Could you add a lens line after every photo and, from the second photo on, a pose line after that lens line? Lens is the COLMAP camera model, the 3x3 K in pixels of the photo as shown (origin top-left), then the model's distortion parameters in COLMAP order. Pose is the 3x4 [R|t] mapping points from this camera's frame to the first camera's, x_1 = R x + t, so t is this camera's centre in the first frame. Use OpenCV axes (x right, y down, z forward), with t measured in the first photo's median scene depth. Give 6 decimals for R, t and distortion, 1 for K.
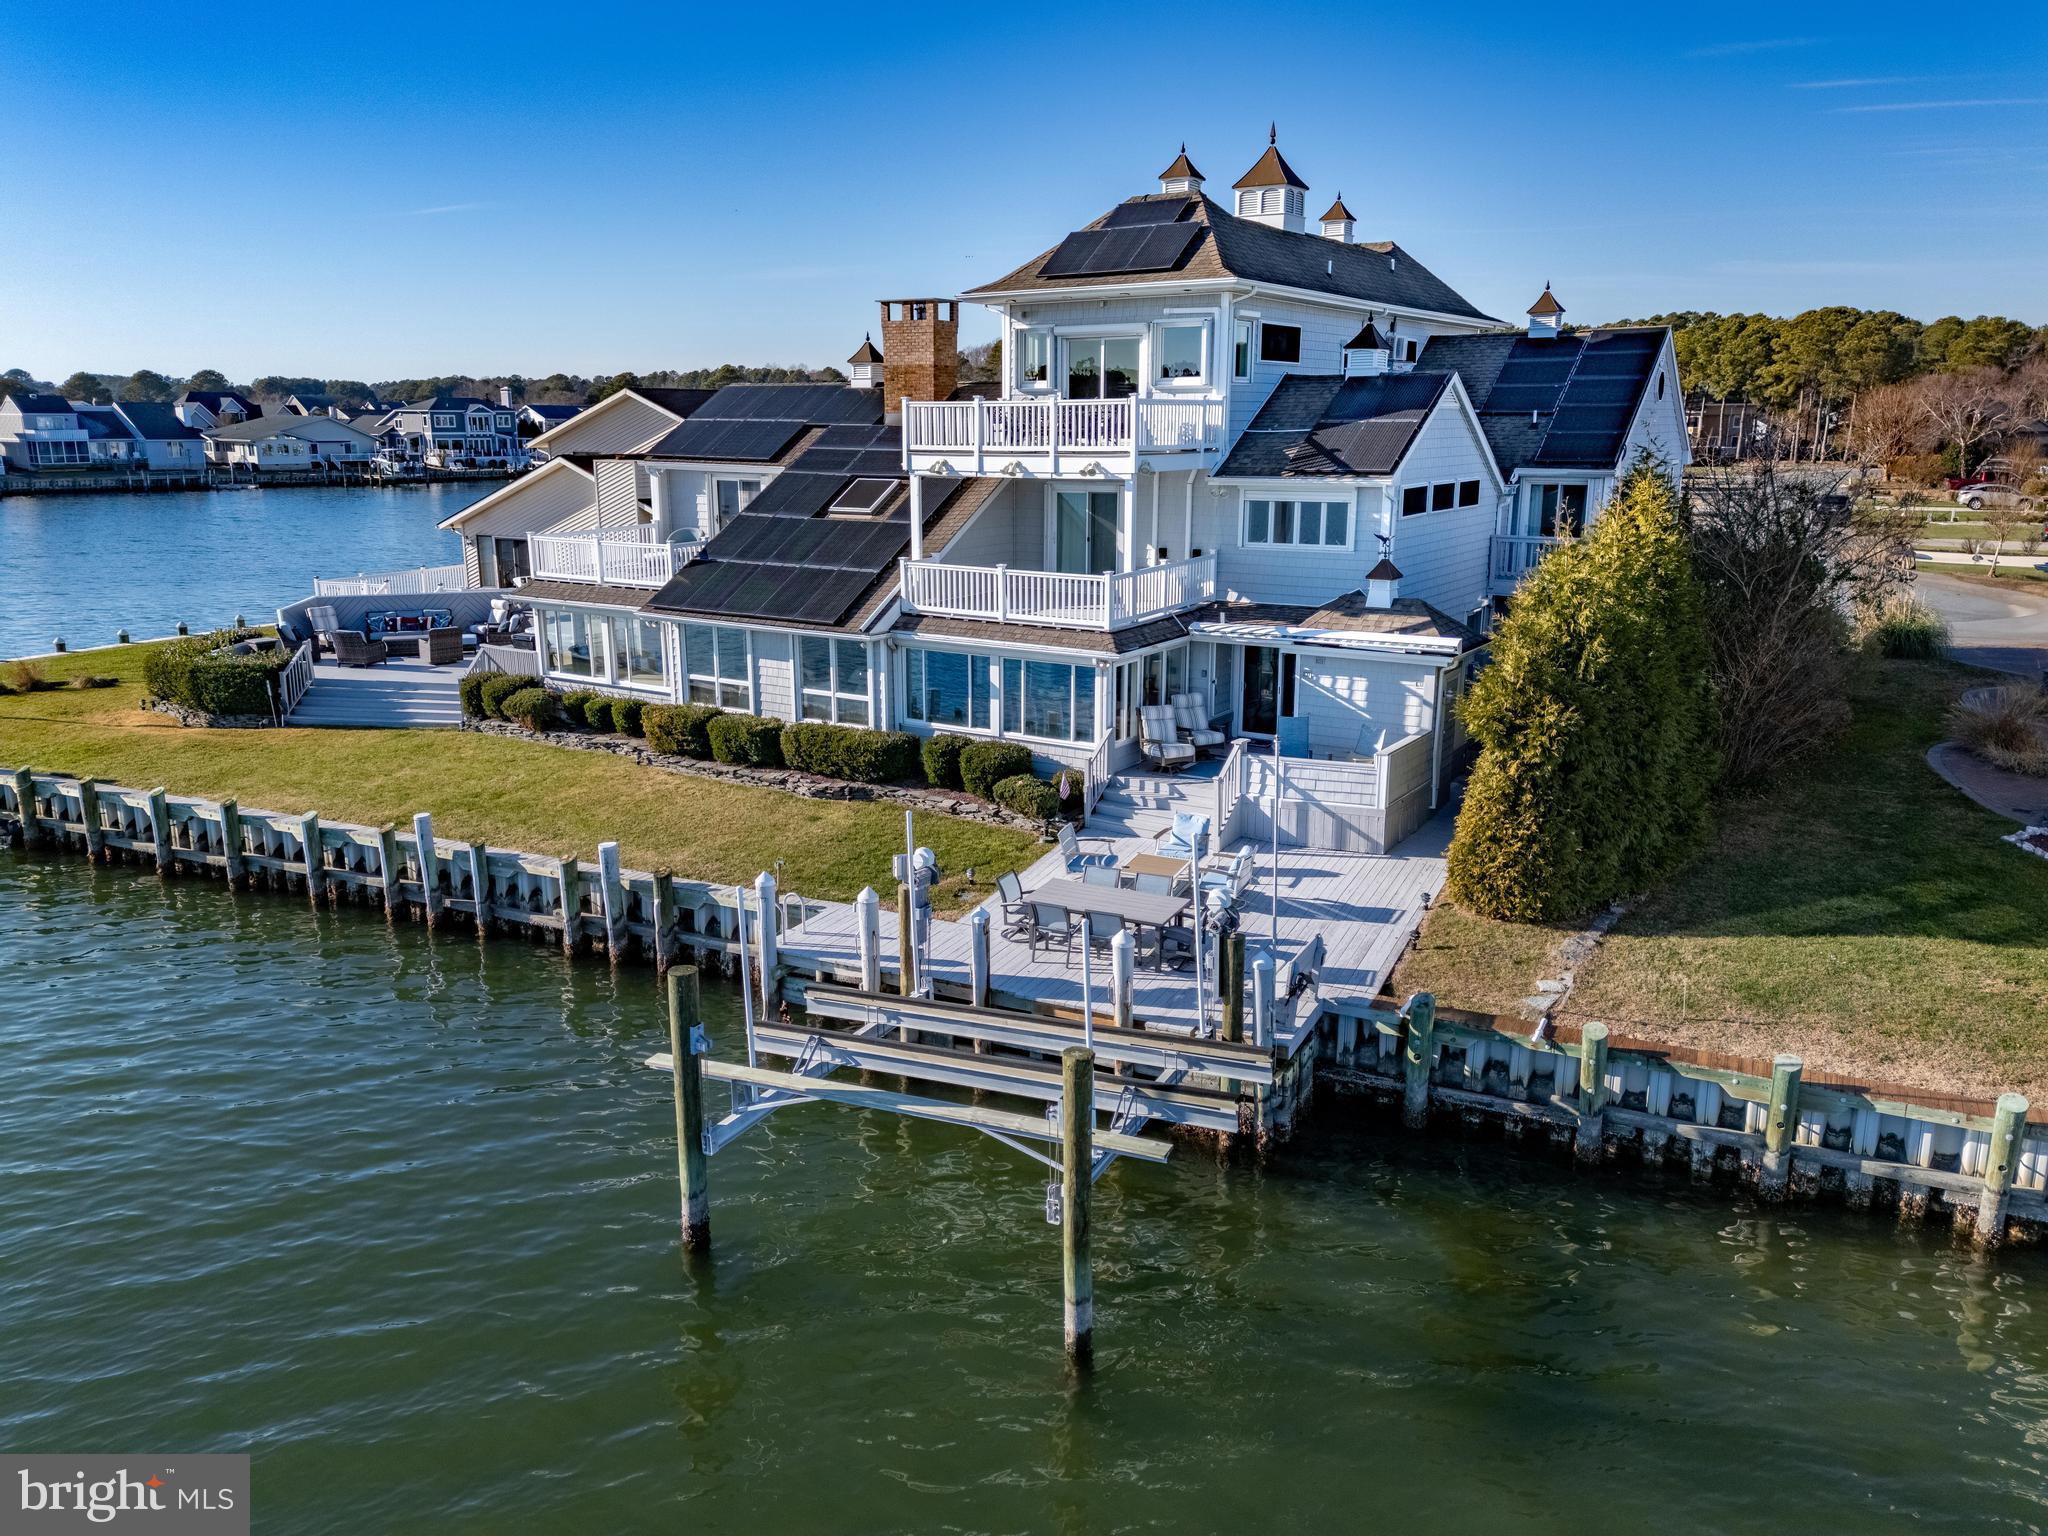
lens RADIAL K [[1489.8, 0, 1024.0], [0, 1489.8, 768.0], [0, 0, 1]] dist [0.074180, -0.064786]
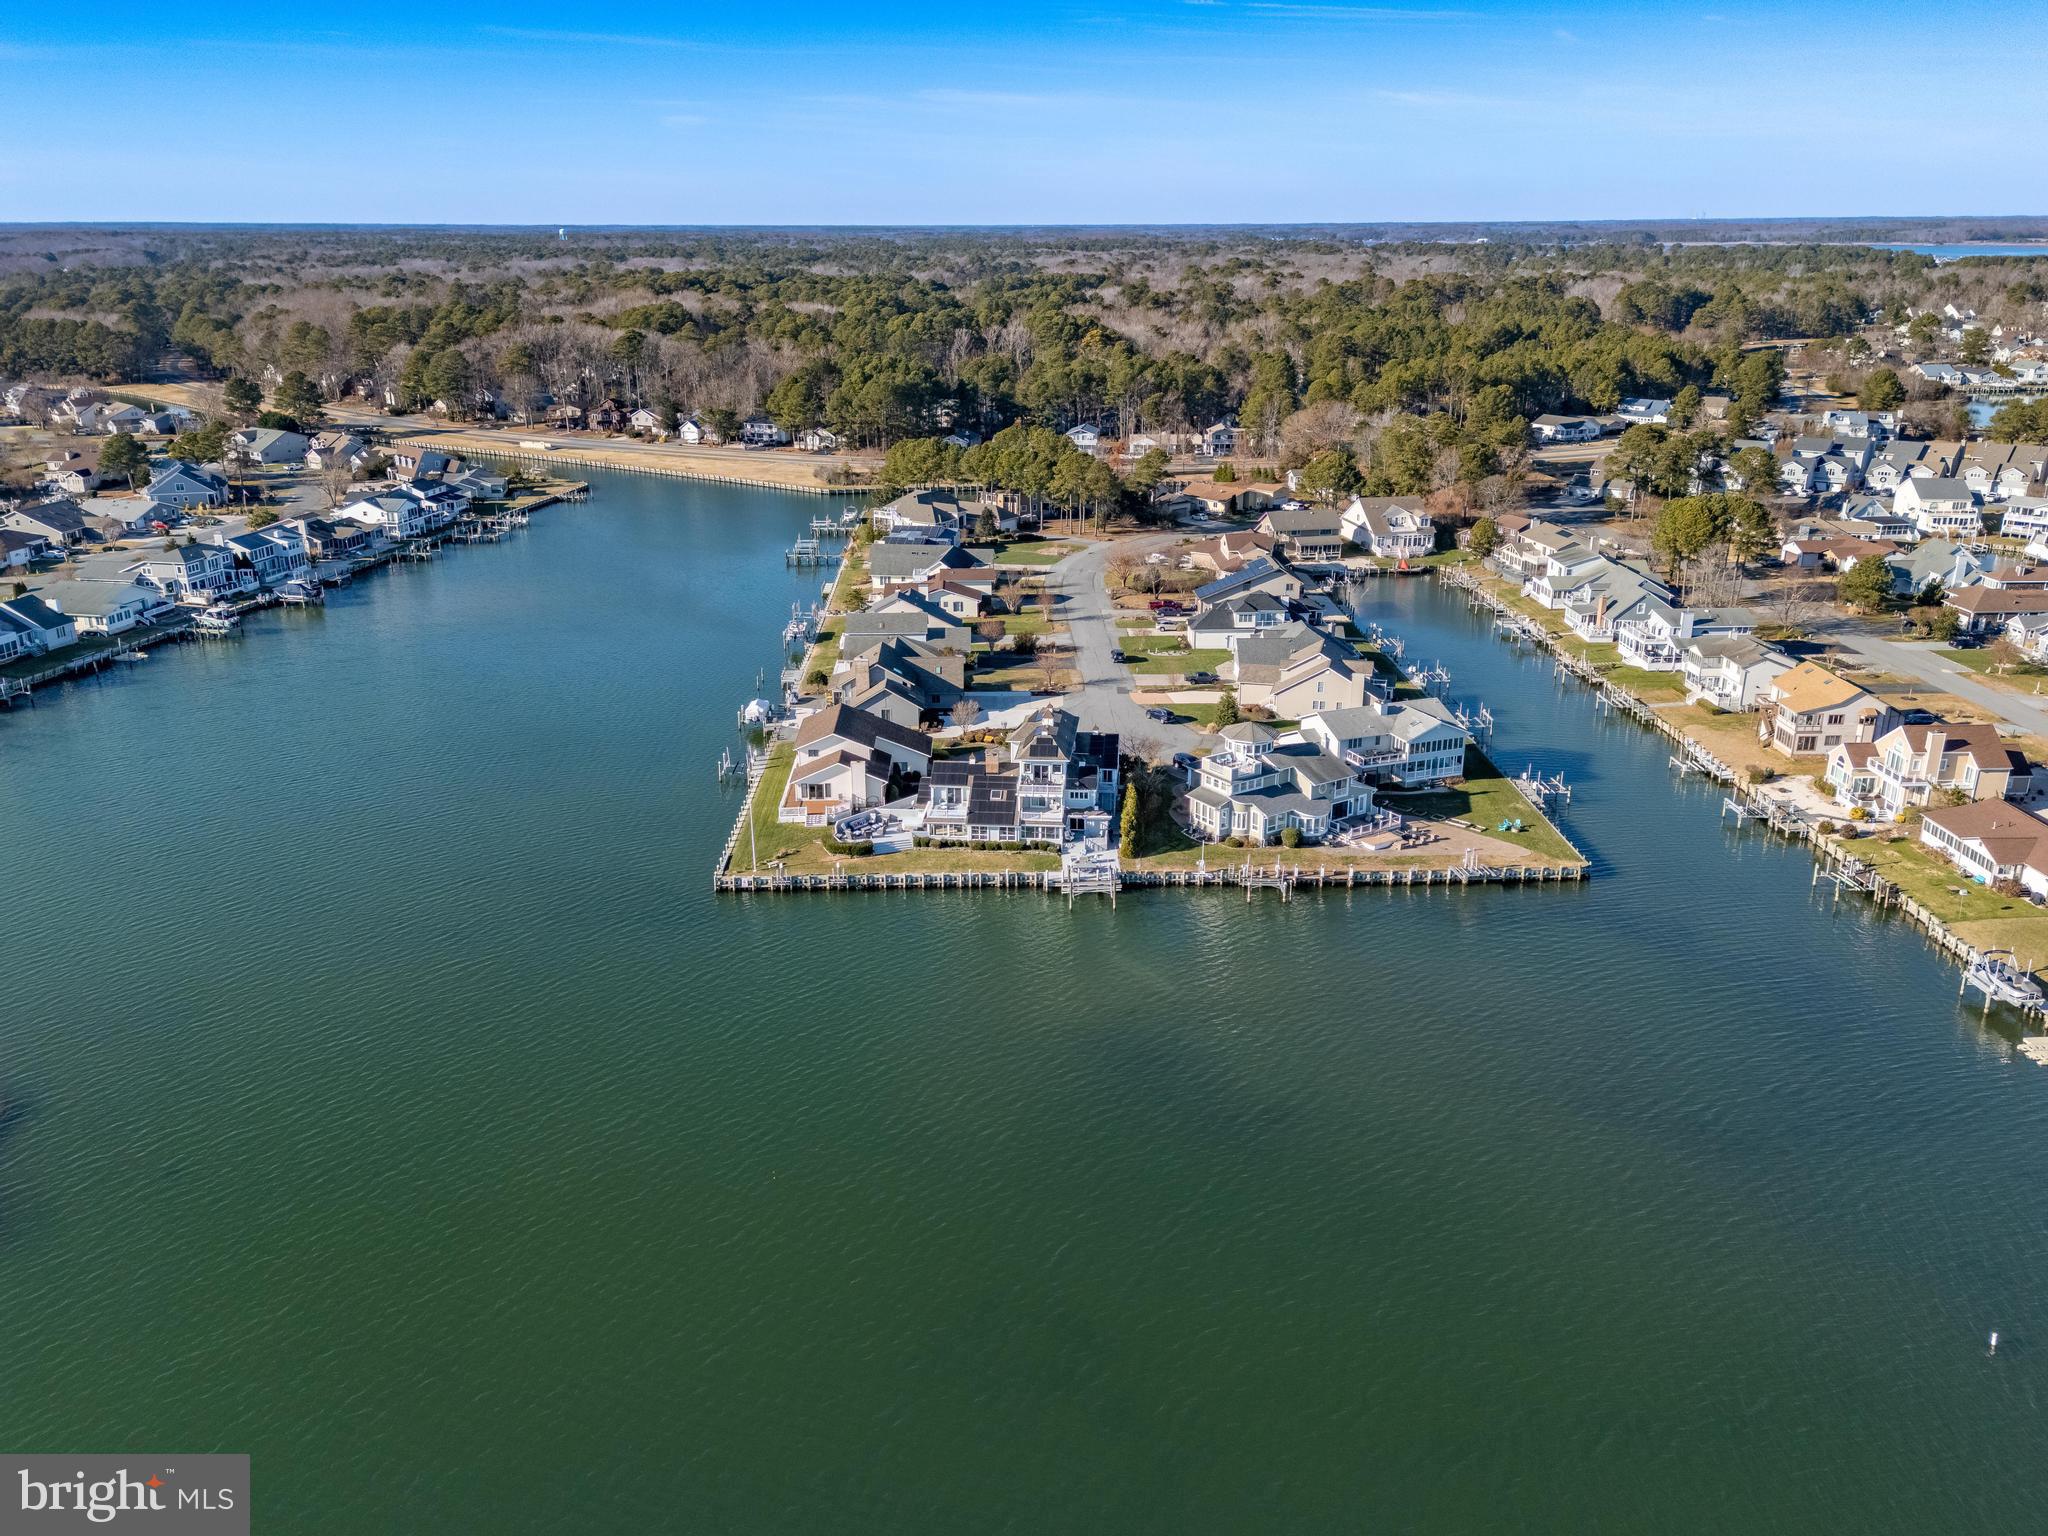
lens RADIAL K [[1489.8, 0, 1024.0], [0, 1489.8, 768.0], [0, 0, 1]] dist [0.074180, -0.064786]
pose [[0.876523, -0.162348, 0.453157, -2.809321], [0.111934, 0.984346, 0.136141, -1.154099], [-0.468166, -0.068607, 0.880973, -4.322742]]
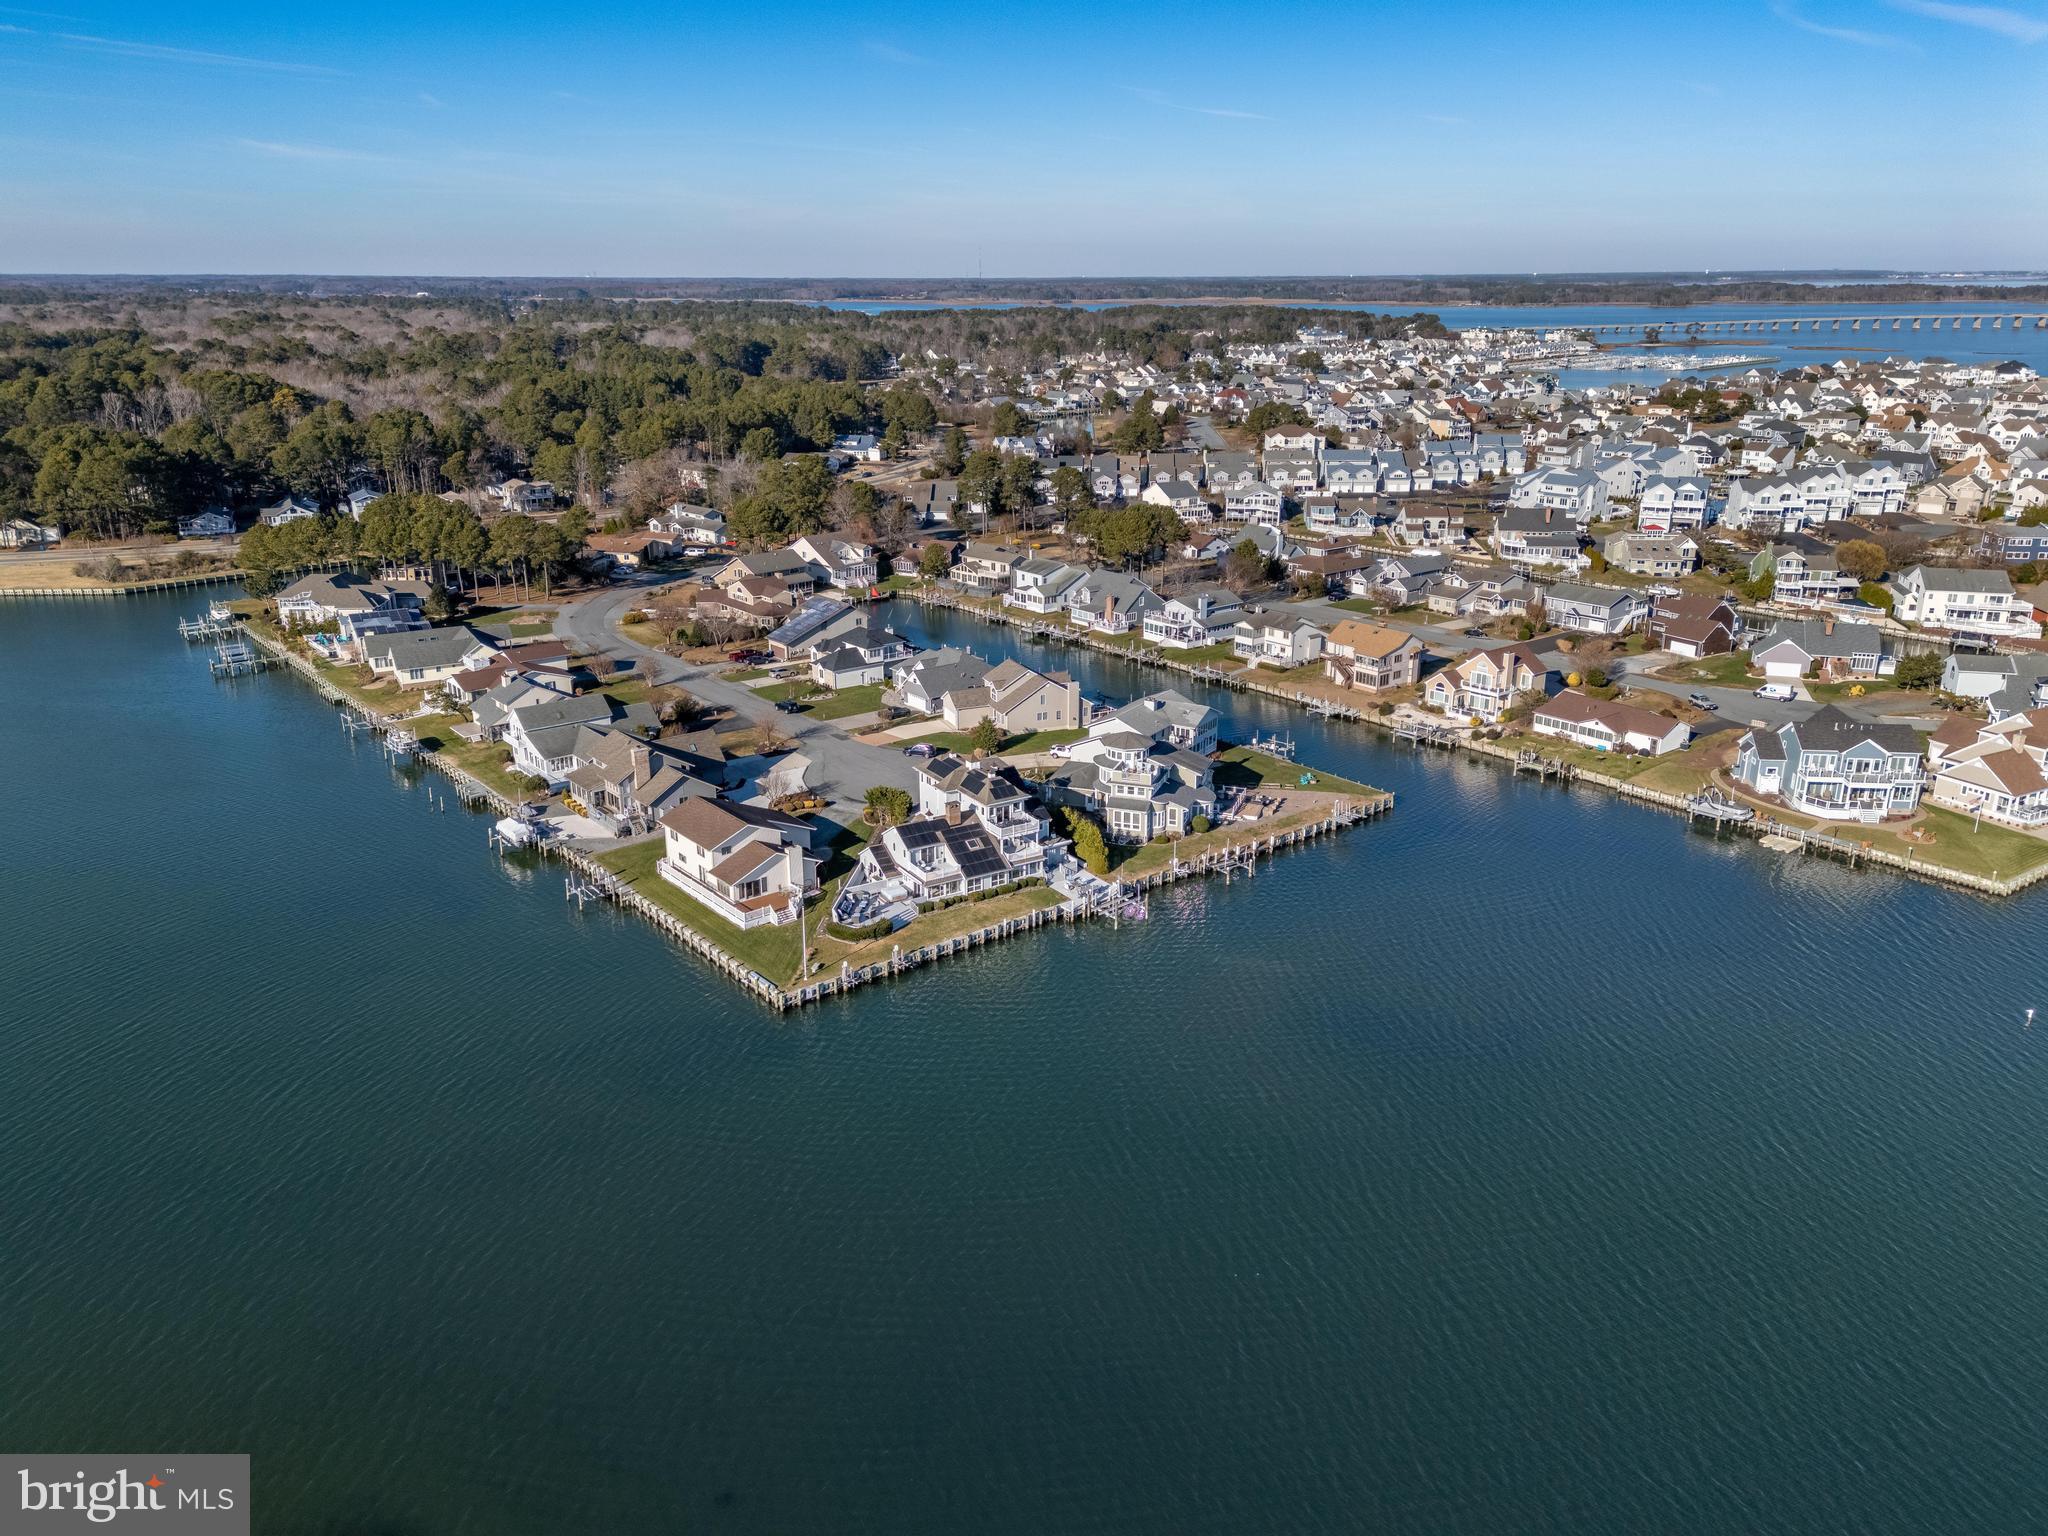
lens RADIAL K [[1411.7, 0, 1024.0], [0, 1411.7, 768.0], [0, 0, 1]] dist [0.085775, -0.097430]
pose [[0.434650, -0.290025, 0.852622, -4.949851], [0.210720, 0.953199, 0.216816, -1.746728], [-0.875601, 0.085426, 0.475422, -1.829160]]
